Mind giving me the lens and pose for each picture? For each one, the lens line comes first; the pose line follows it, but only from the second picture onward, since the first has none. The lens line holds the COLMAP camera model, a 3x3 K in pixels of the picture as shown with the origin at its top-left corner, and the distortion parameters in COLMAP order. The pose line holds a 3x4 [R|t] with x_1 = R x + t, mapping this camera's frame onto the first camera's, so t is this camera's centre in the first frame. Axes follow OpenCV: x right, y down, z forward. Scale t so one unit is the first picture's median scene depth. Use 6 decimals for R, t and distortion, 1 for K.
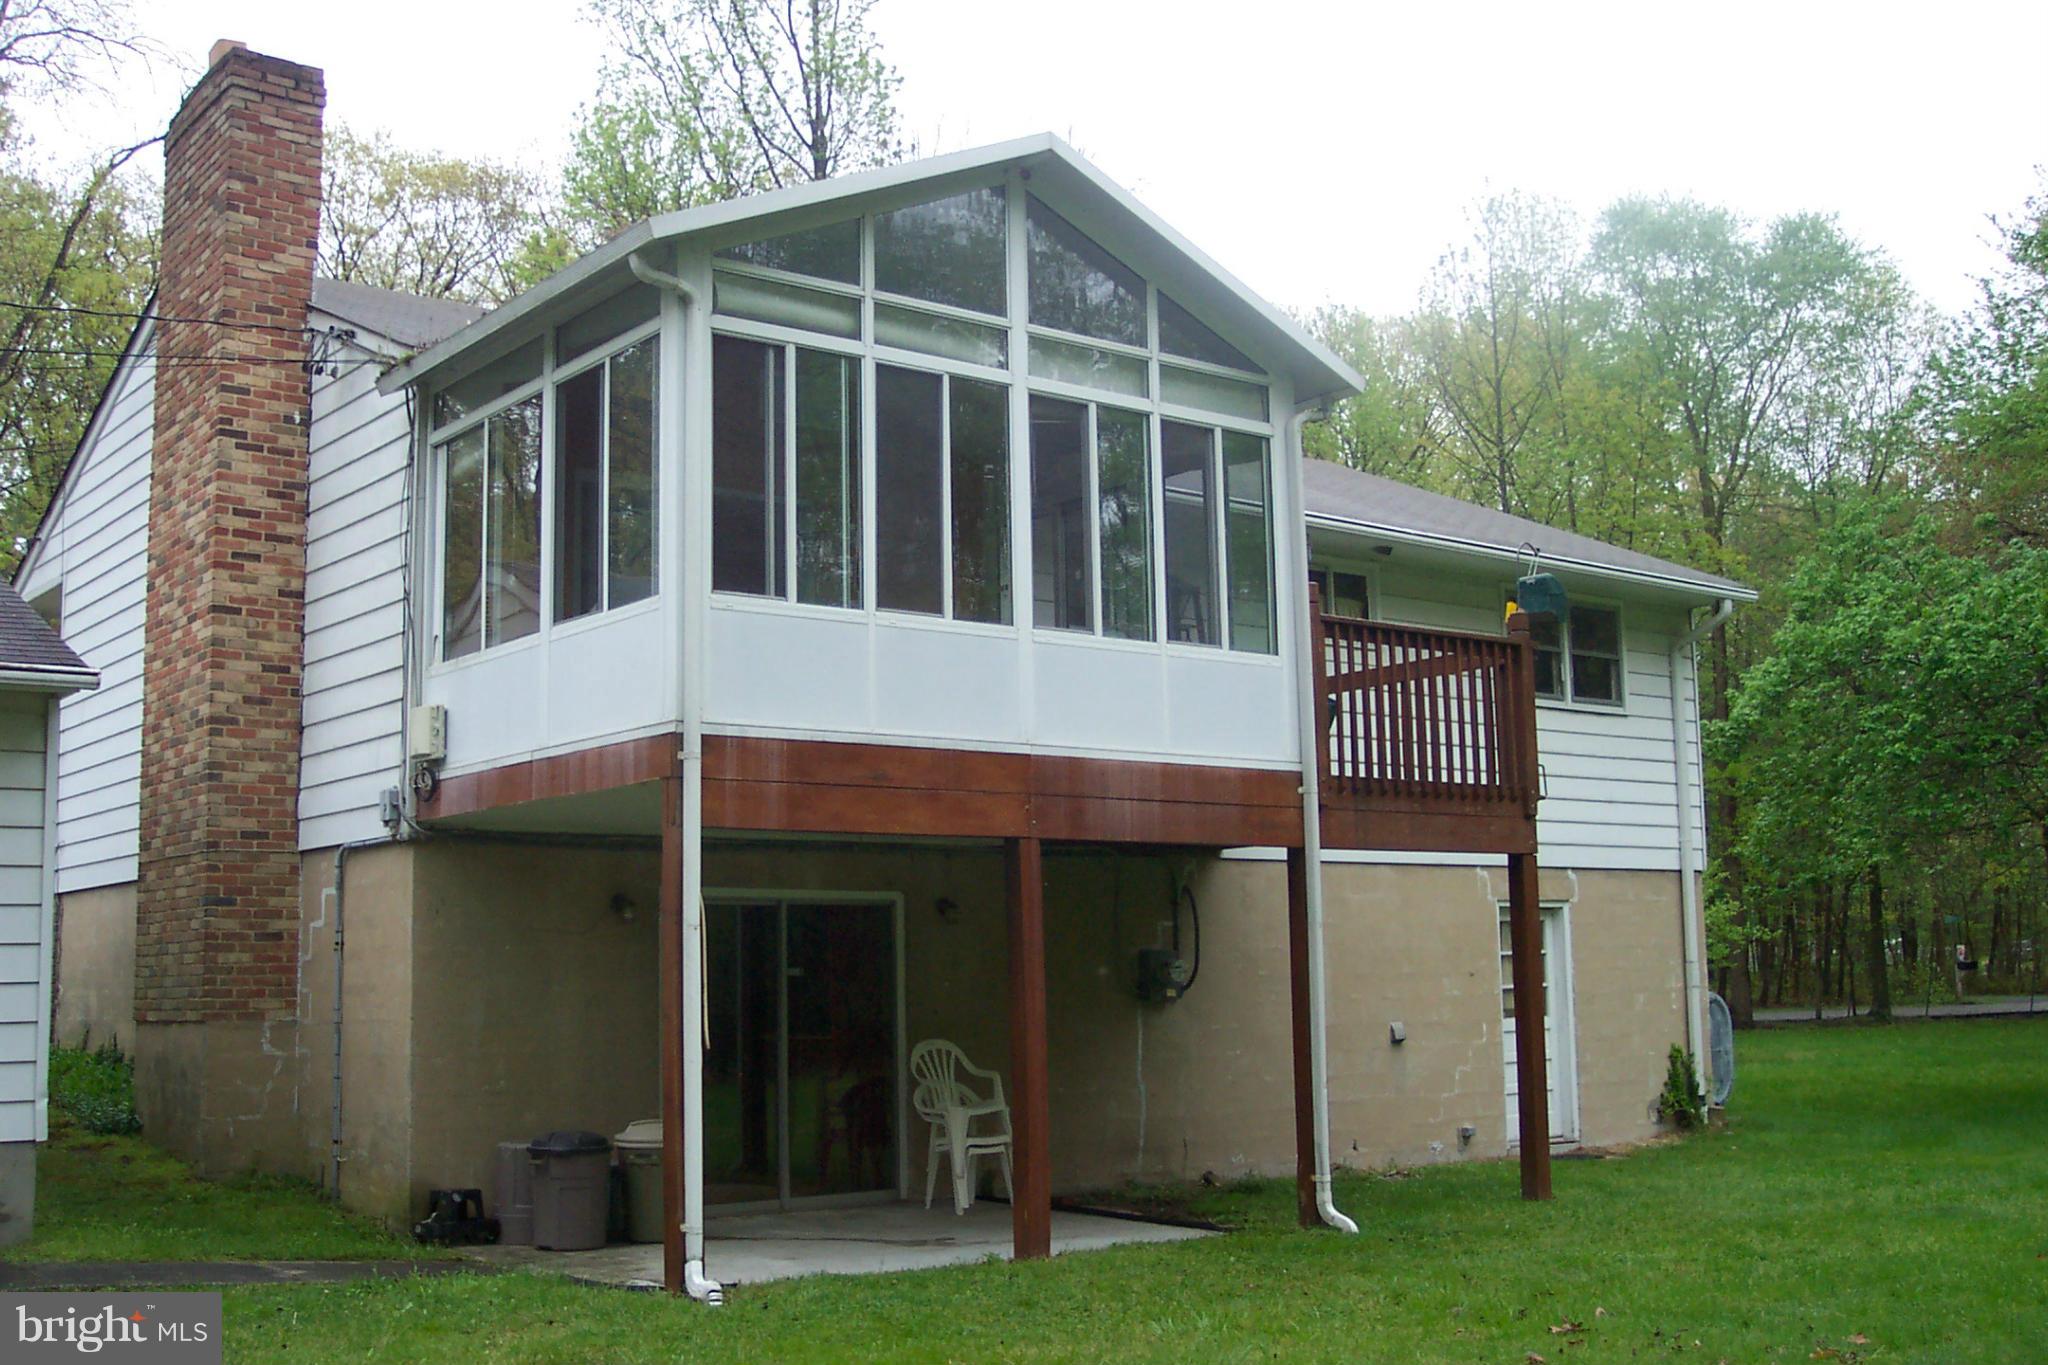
lens RADIAL K [[2206.1, 0, 1022.6], [0, 2206.1, 624.2], [0, 0, 1]] dist [-0.096247, 0.059798]
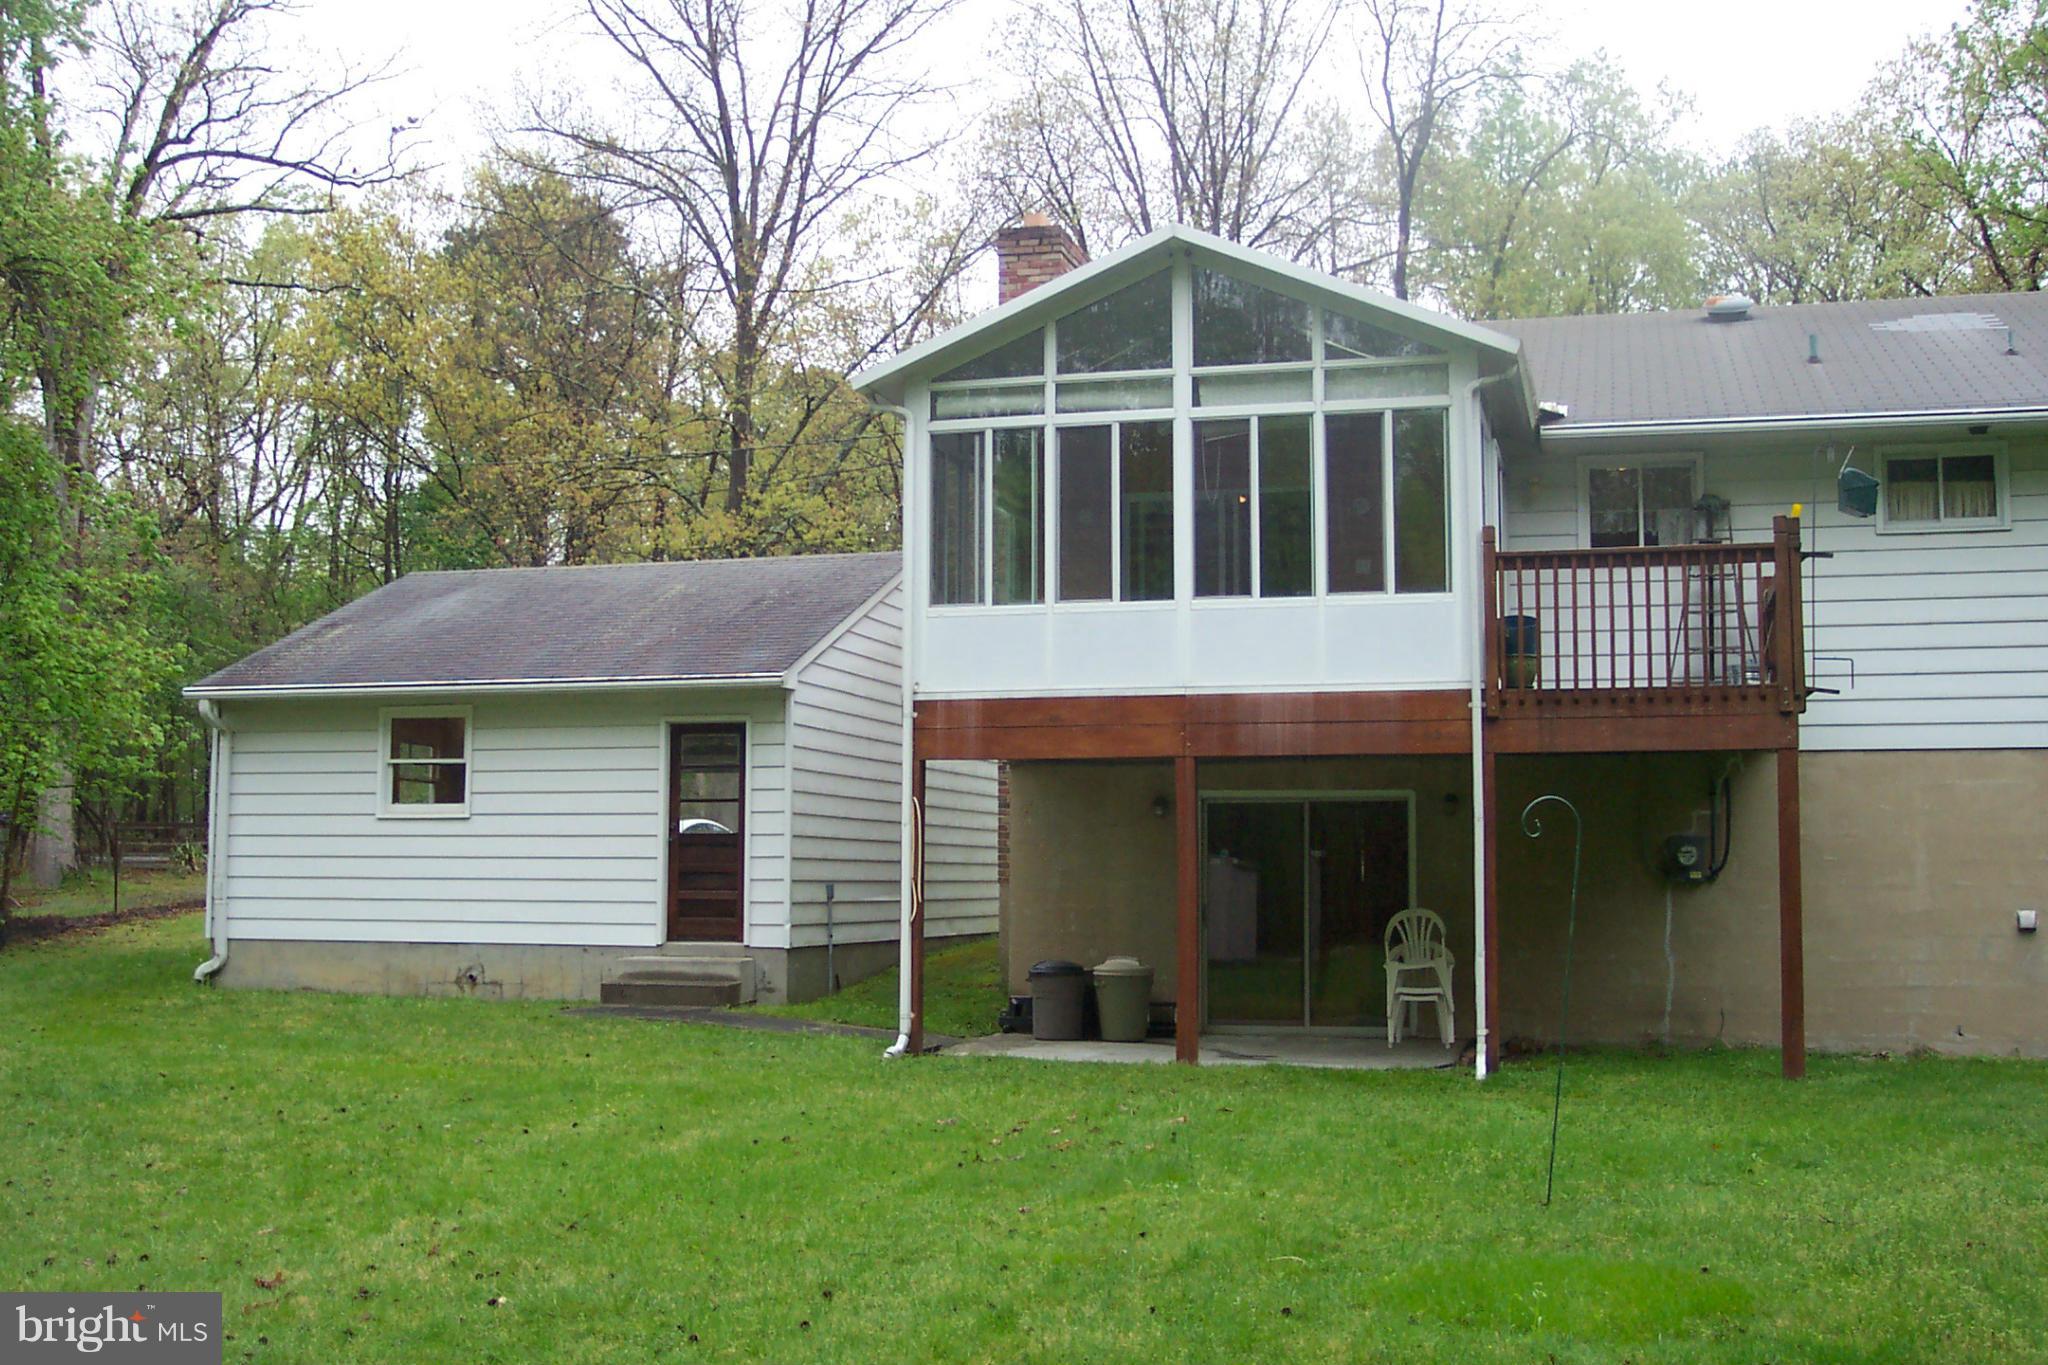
lens RADIAL K [[2206.1, 0, 1022.6], [0, 2206.1, 624.2], [0, 0, 1]] dist [-0.096247, 0.059798]
pose [[0.598213, -0.070918, -0.798193, 0.998068], [0.114732, 0.993394, -0.002275, 0.007781], [0.793081, -0.090218, 0.602397, 0.109667]]
